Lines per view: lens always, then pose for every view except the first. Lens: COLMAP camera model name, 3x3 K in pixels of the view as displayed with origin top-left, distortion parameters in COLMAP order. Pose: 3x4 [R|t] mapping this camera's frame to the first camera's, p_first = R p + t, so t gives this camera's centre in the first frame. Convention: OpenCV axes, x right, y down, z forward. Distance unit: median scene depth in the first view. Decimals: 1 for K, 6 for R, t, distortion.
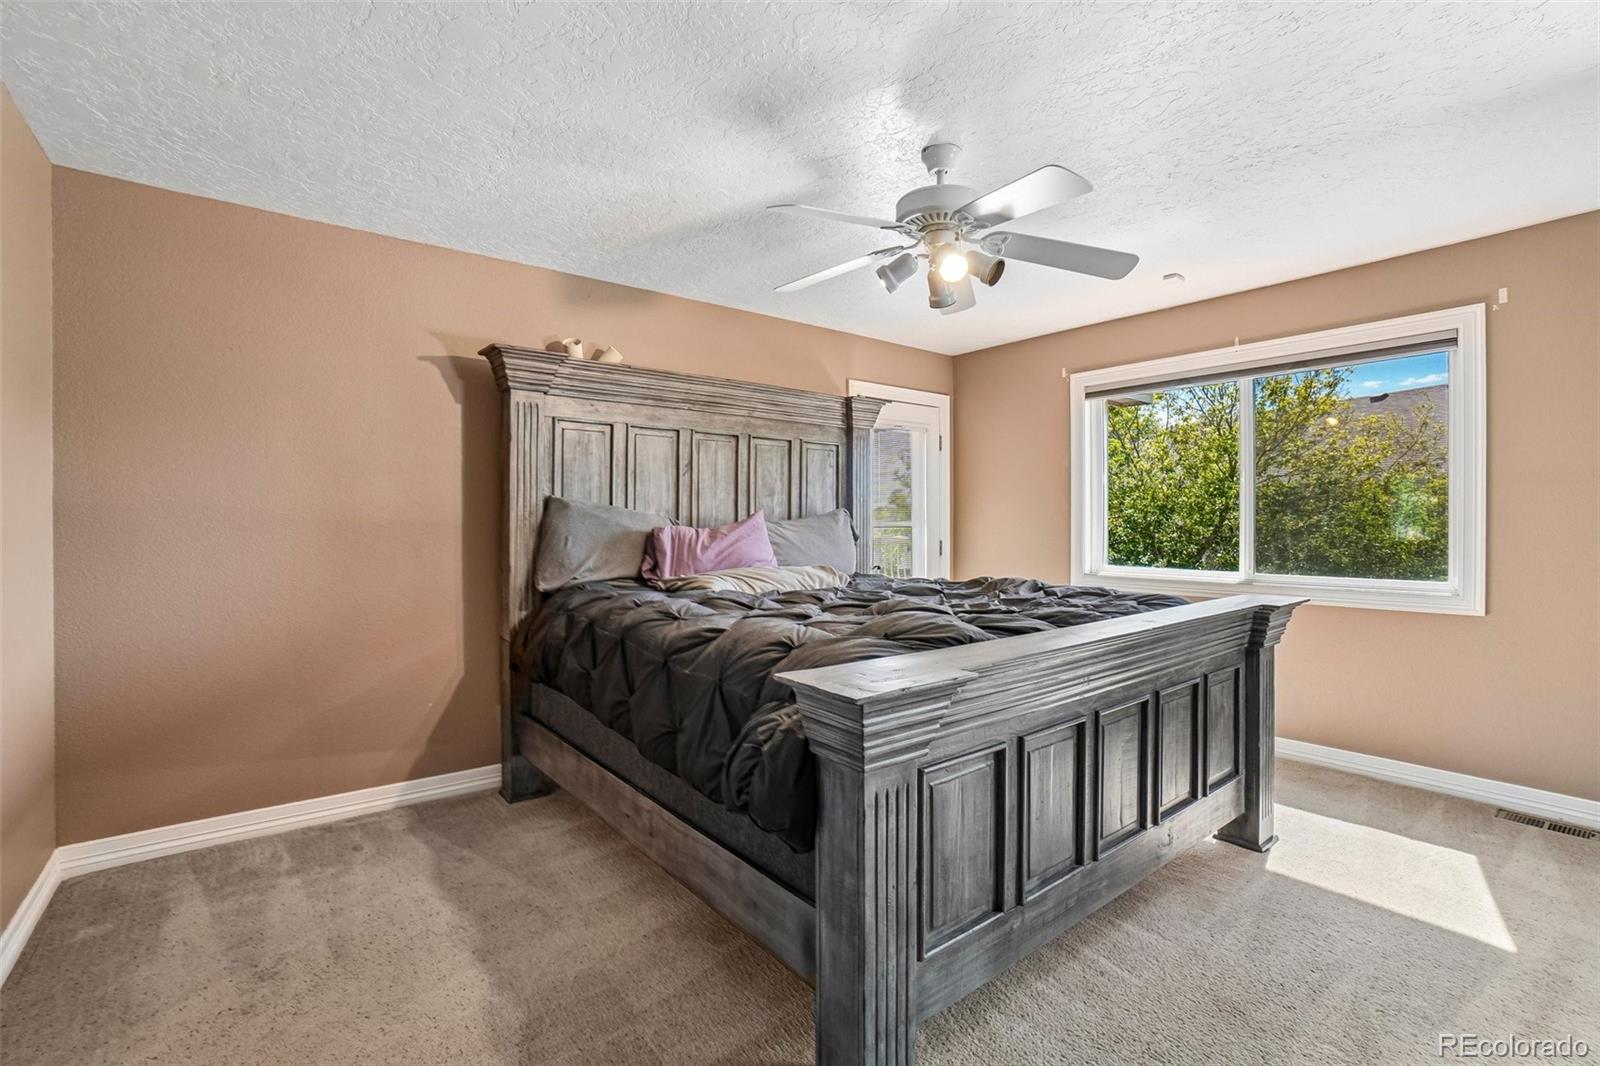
lens RADIAL K [[706.5, 0, 793.9], [0, 706.5, 525.1], [0, 0, 1]] dist [-0.063364, 0.018989]
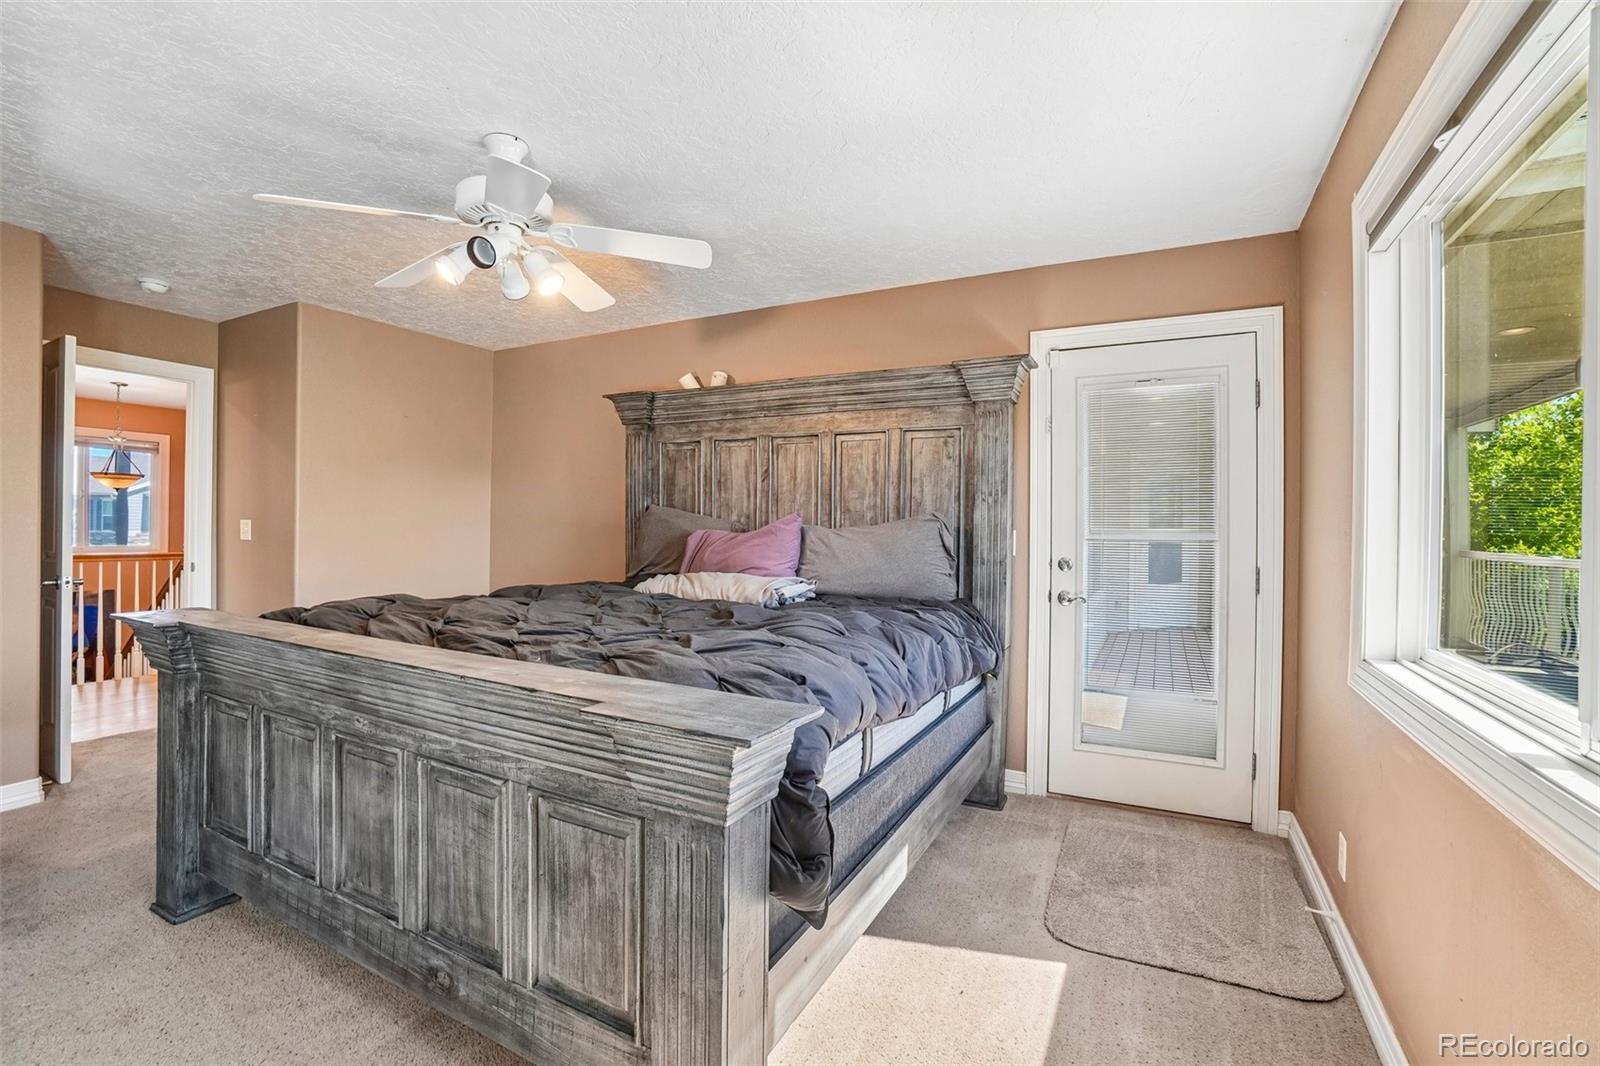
lens RADIAL K [[706.5, 0, 793.9], [0, 706.5, 525.1], [0, 0, 1]] dist [-0.063364, 0.018989]
pose [[0.411401, 0.003041, -0.911449, 0.769420], [-0.018166, 0.999823, -0.004864, -0.002873], [0.911273, 0.018559, 0.411383, 0.599101]]
